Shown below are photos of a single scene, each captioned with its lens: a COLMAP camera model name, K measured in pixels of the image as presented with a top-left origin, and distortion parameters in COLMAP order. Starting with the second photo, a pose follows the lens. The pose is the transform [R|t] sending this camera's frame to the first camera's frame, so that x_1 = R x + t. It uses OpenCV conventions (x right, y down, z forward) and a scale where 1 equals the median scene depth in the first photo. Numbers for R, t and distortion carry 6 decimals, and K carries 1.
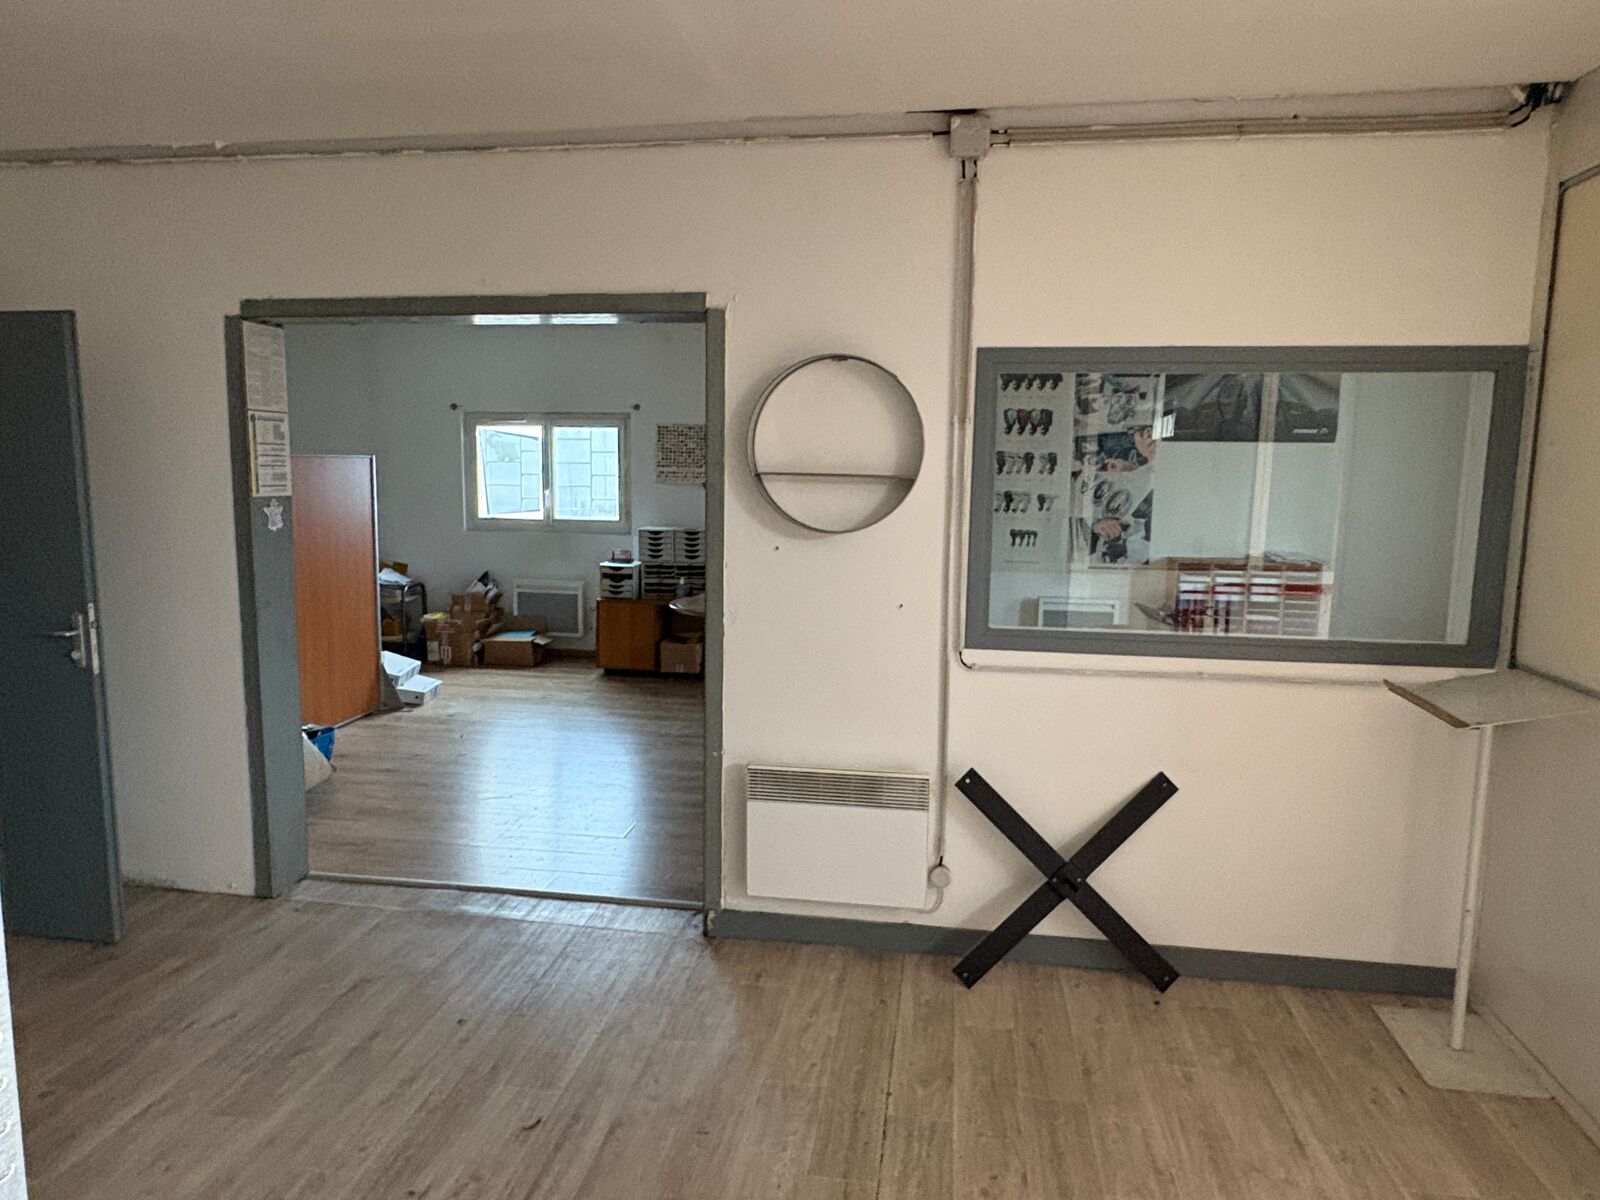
lens RADIAL K [[1003.7, 0, 799.3], [0, 1003.7, 597.2], [0, 0, 1]] dist [0.000861, 0.002640]
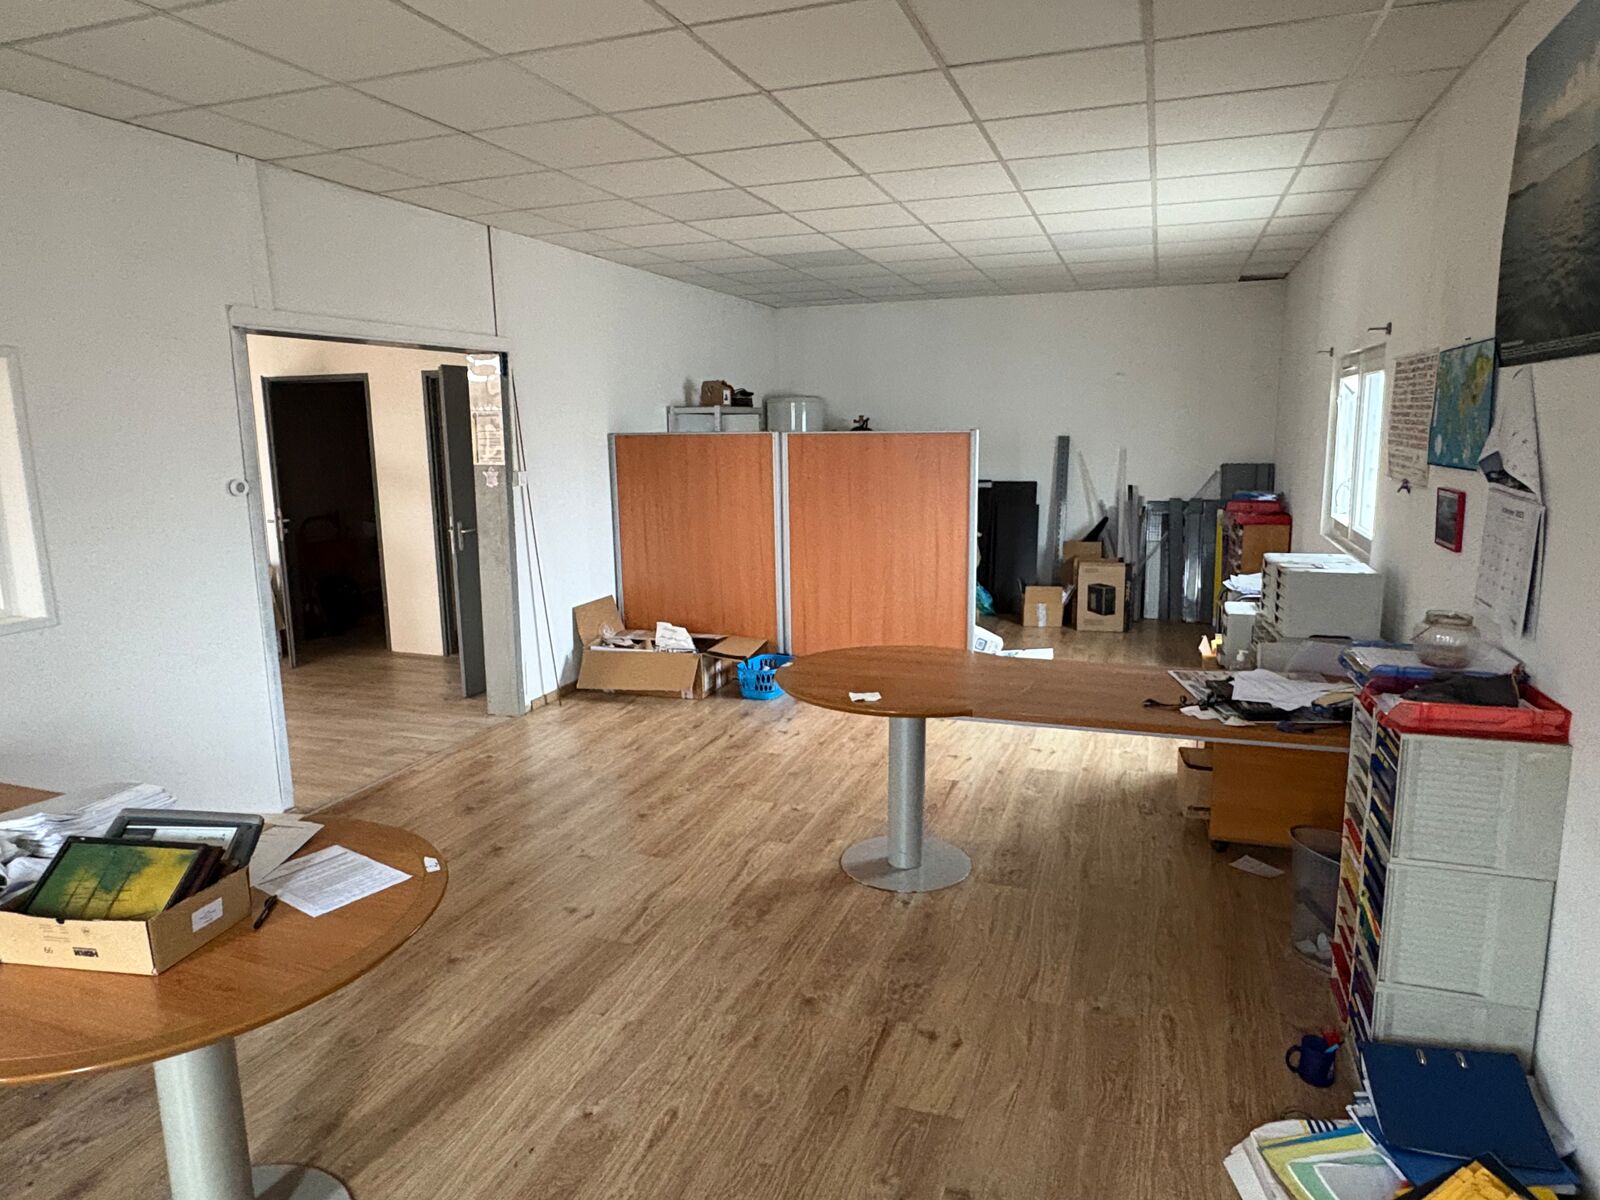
lens RADIAL K [[1003.7, 0, 799.7], [0, 1003.7, 600.3], [0, 0, 1]] dist [0.000861, 0.002640]
pose [[-0.183239, 0.155421, -0.970705, 0.945485], [-0.116225, 0.977073, 0.178380, -0.231573], [0.976174, 0.145507, -0.160974, 1.767334]]
